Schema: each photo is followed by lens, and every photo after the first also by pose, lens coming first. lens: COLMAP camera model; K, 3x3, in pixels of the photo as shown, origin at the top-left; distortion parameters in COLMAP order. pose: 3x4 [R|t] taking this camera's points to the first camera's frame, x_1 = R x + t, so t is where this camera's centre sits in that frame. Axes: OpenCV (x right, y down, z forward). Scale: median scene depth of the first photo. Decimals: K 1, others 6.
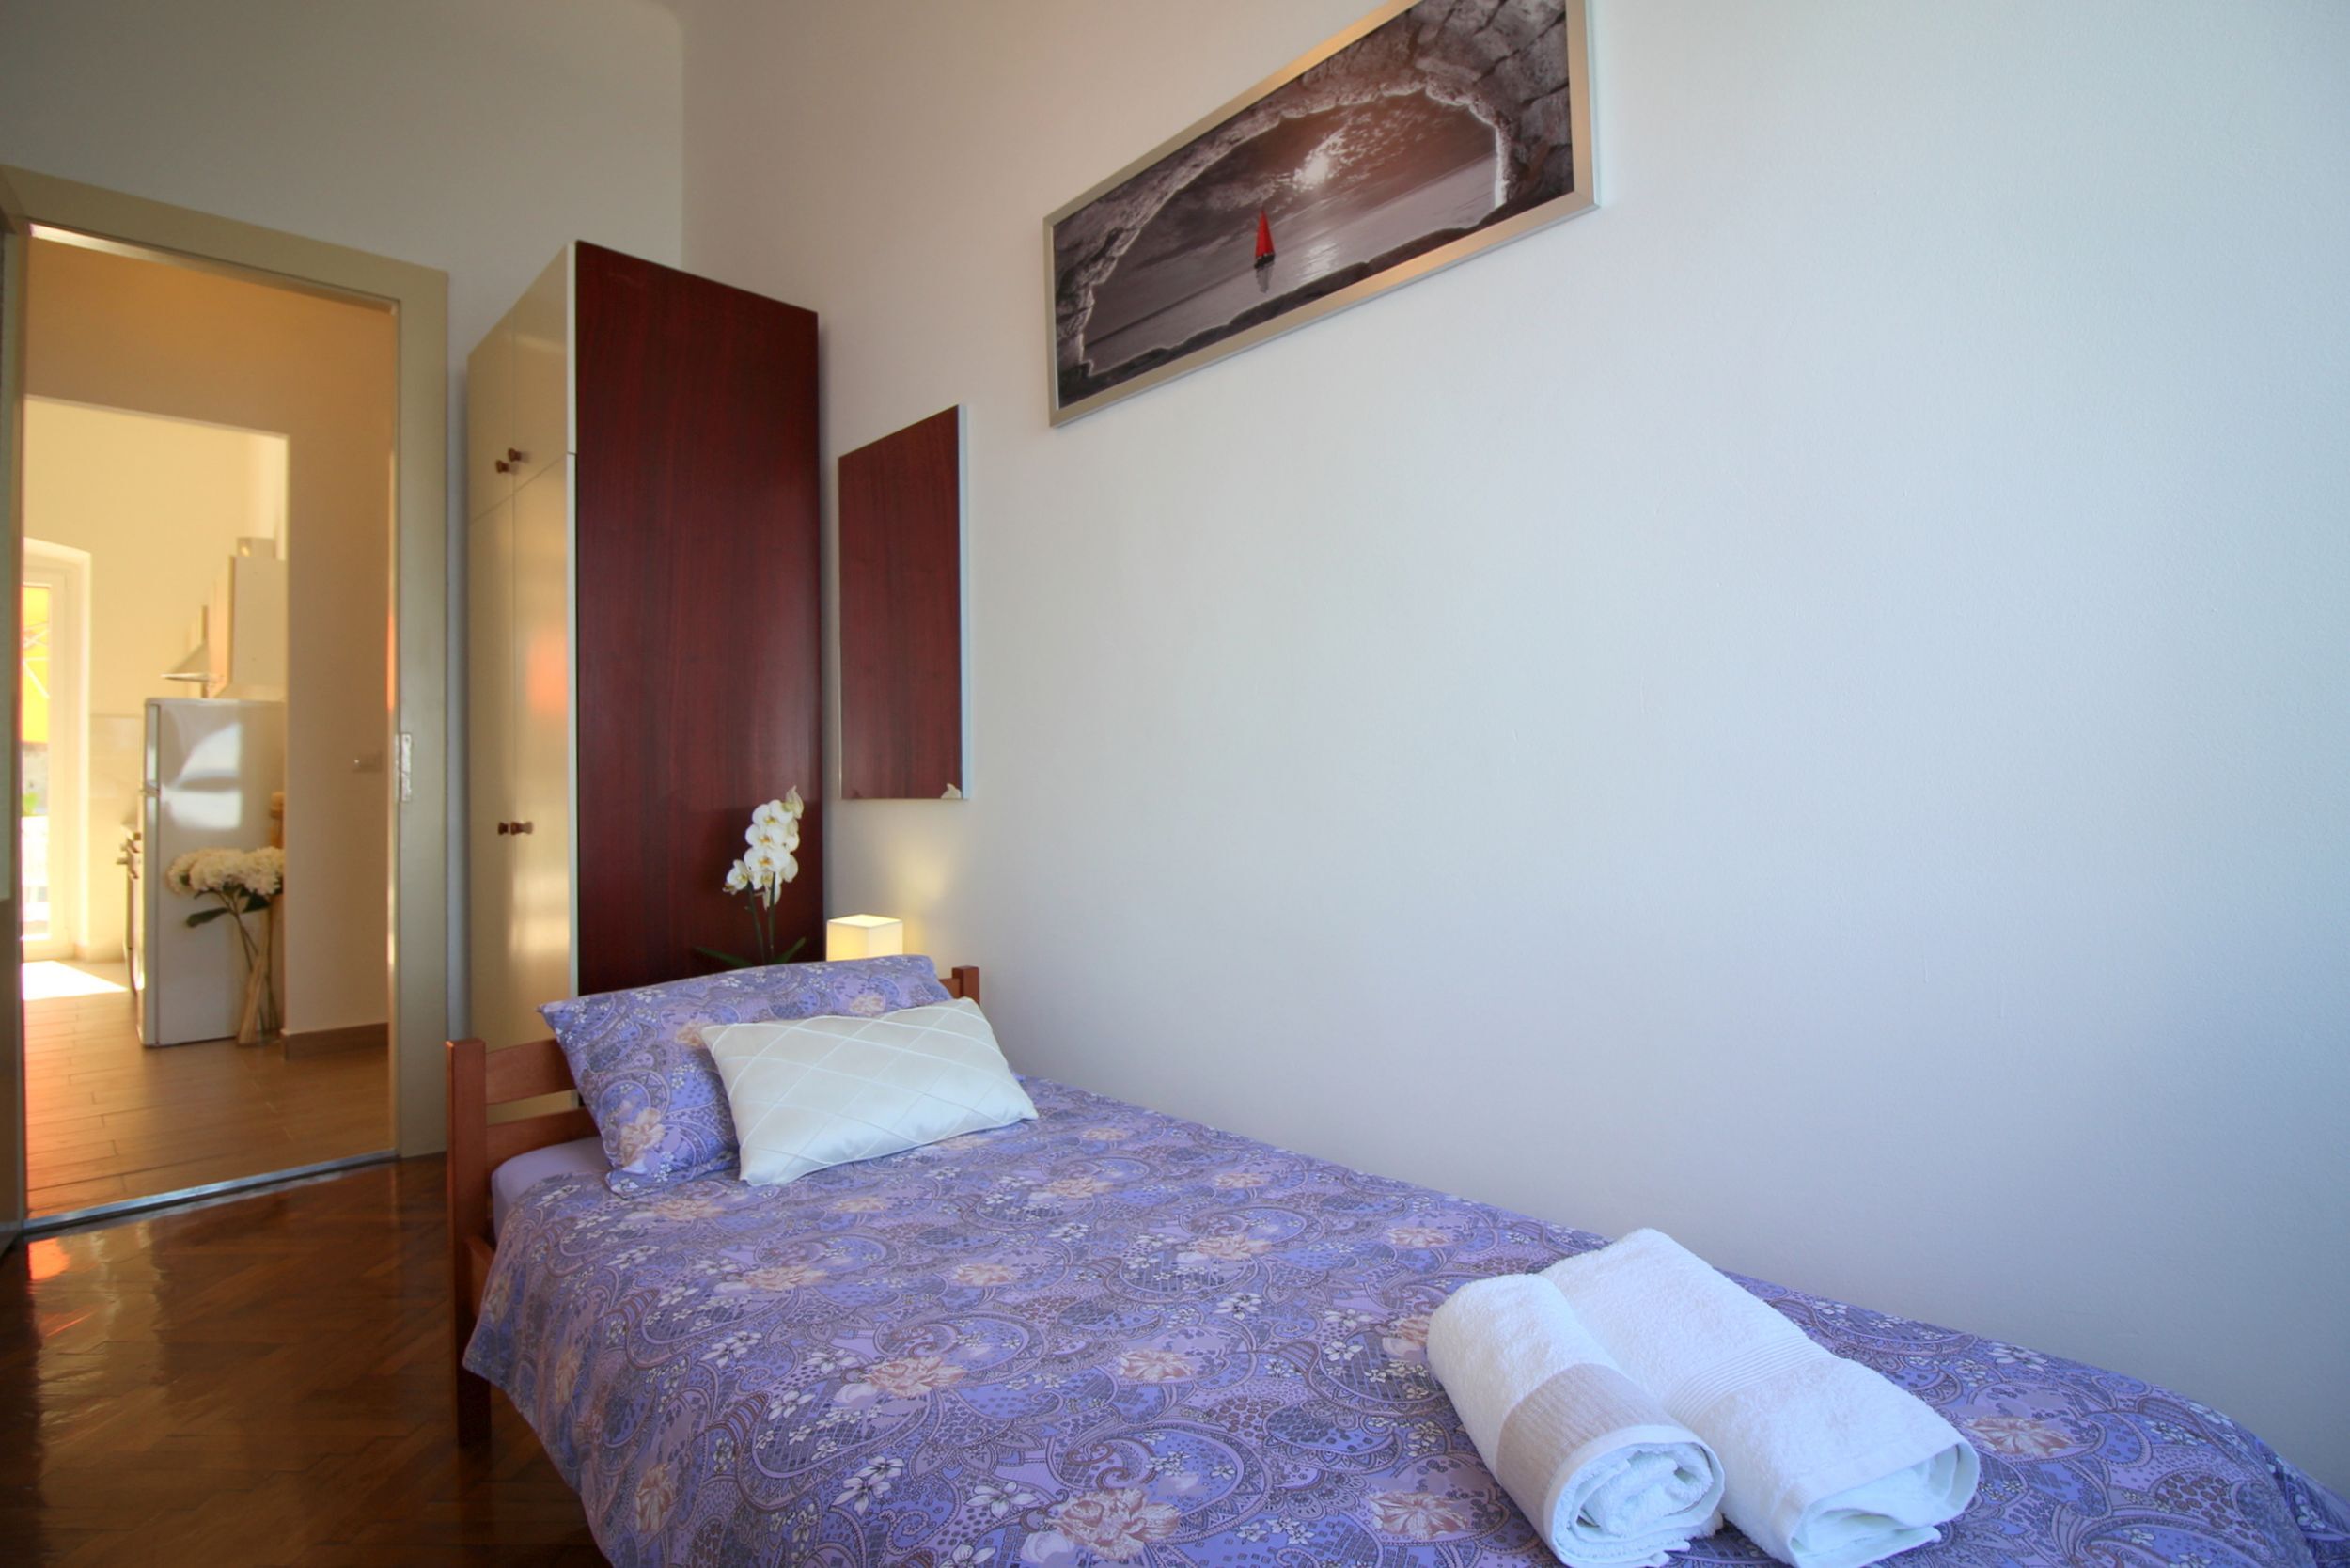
lens RADIAL K [[1136.3, 0, 1172.4], [0, 1136.3, 761.5], [0, 0, 1]] dist [-0.008503, -0.004534]
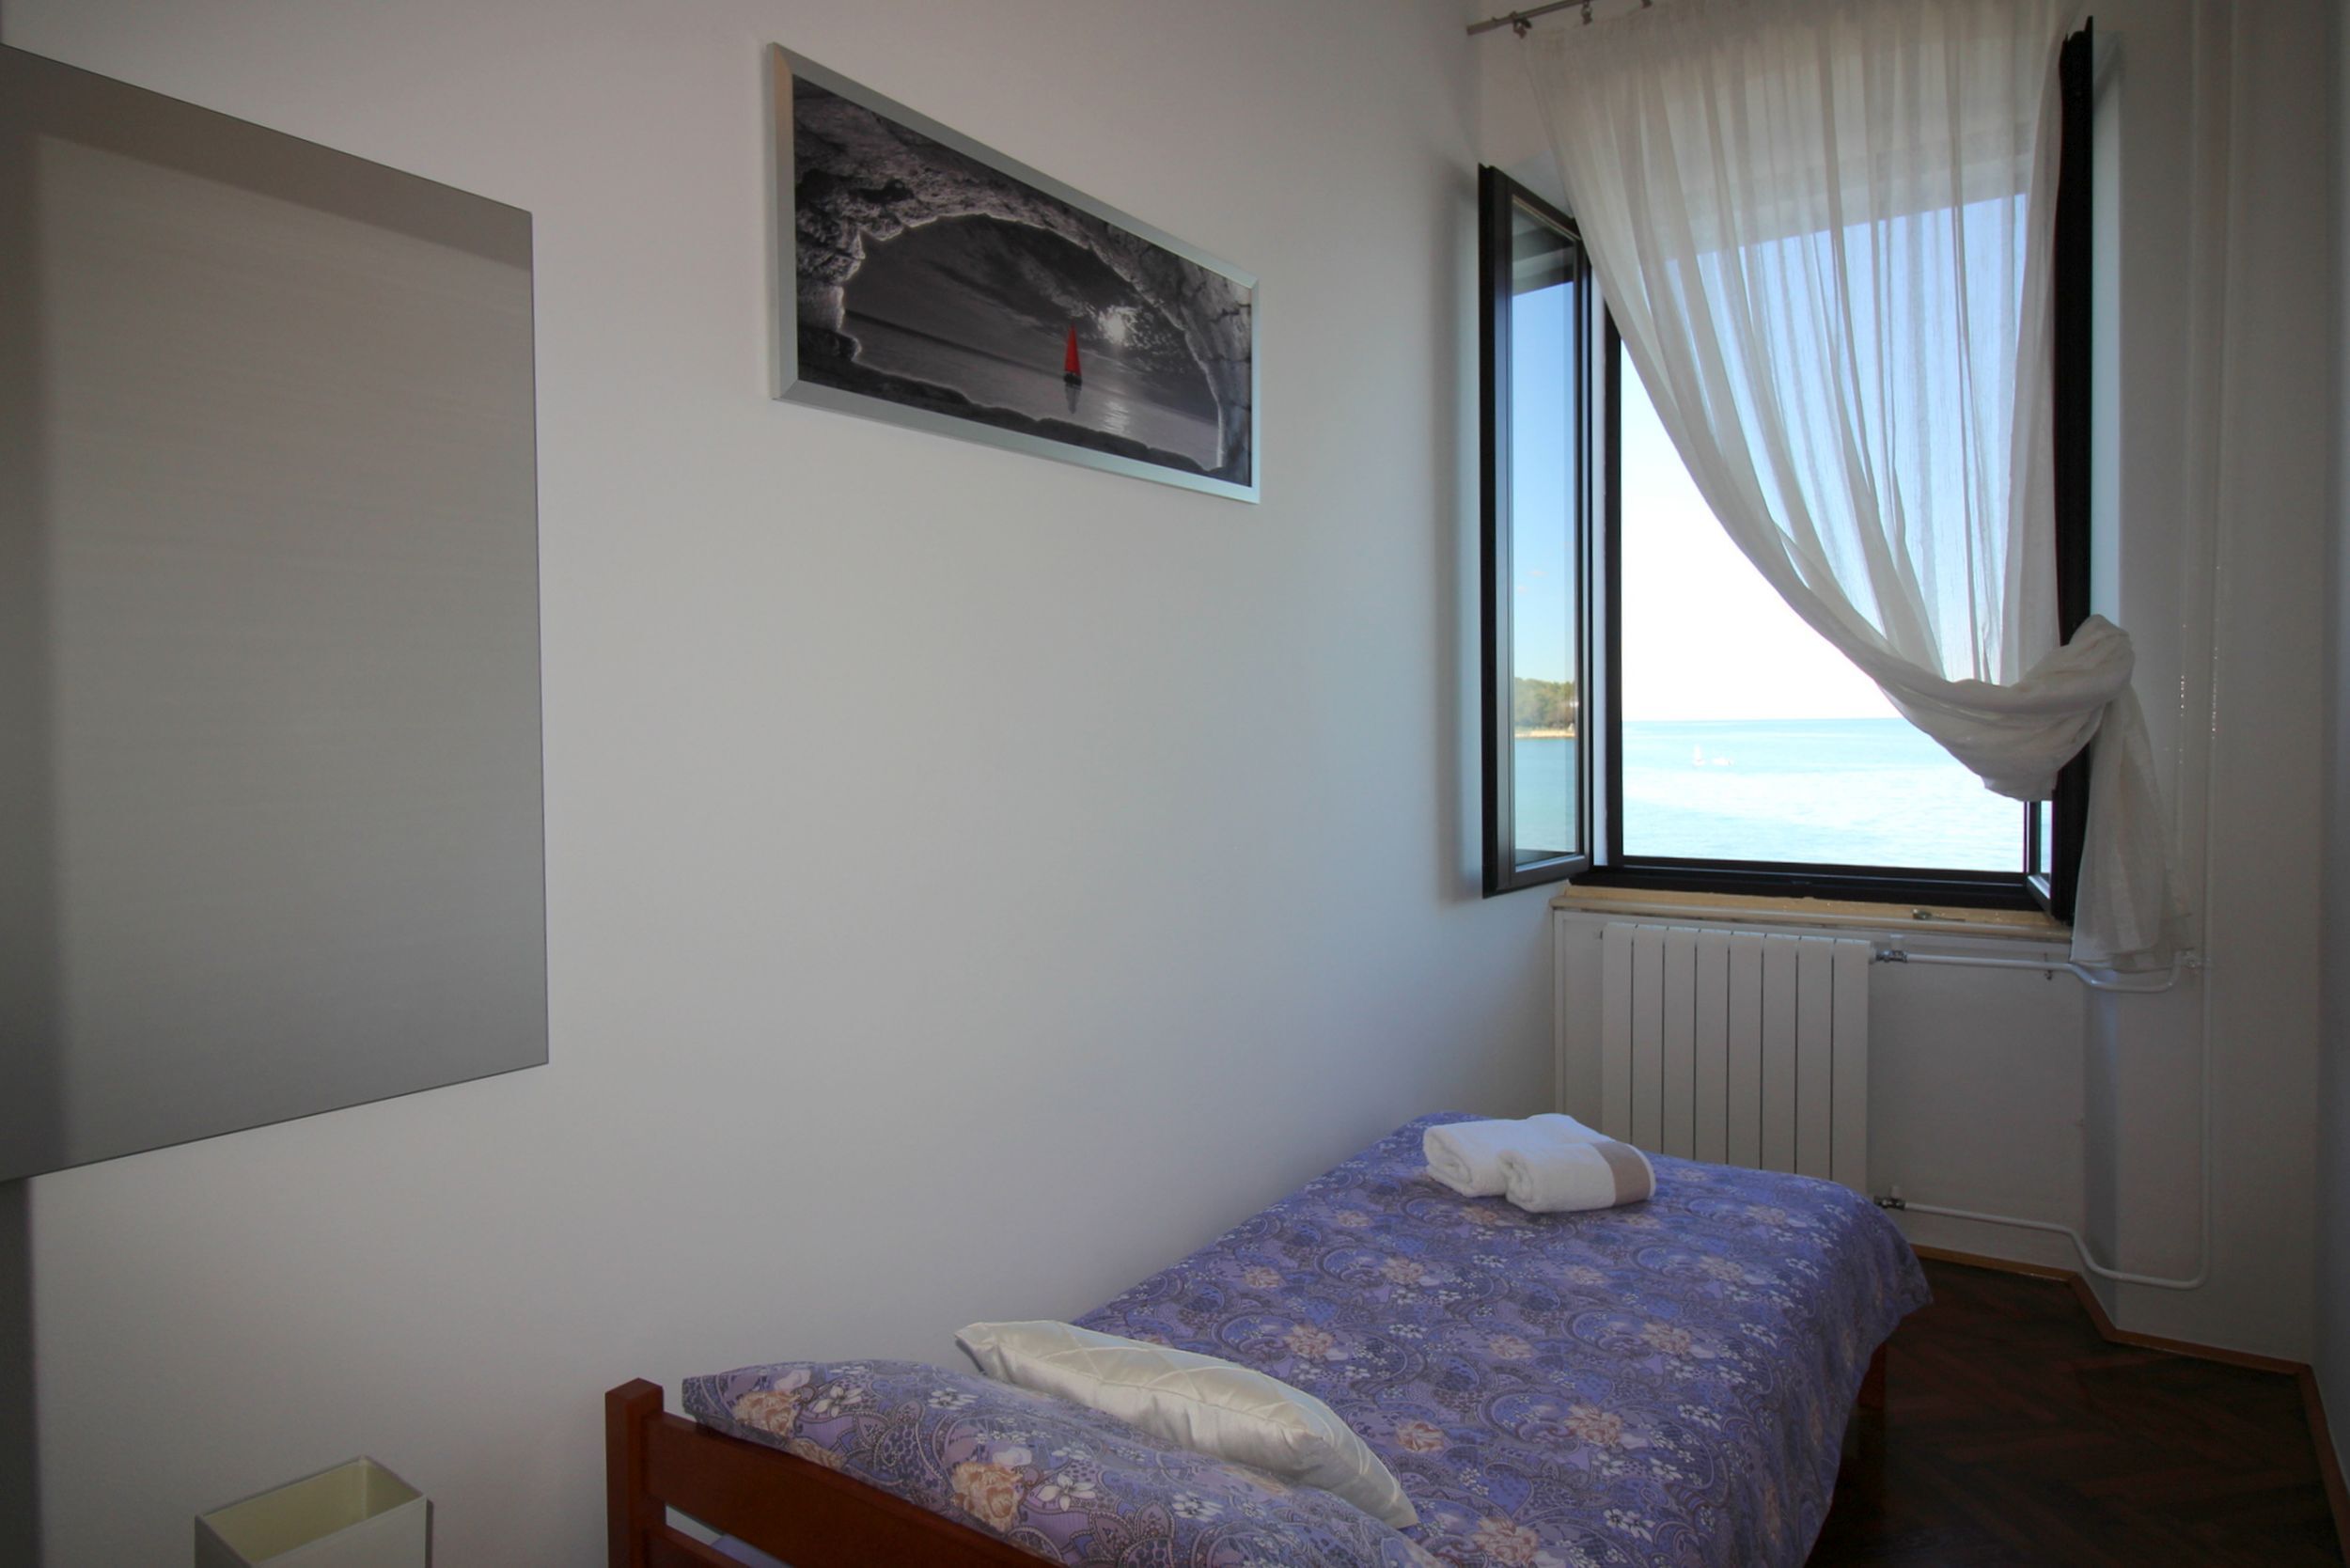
lens RADIAL K [[1396.4, 0, 1172.3], [0, 1396.4, 790.4], [0, 0, 1]] dist [0.029536, 0.000337]
pose [[-0.205742, -0.010306, 0.978552, -1.104482], [0.010530, 0.999863, 0.012744, -0.113930], [-0.978550, 0.012927, -0.205605, 1.183831]]
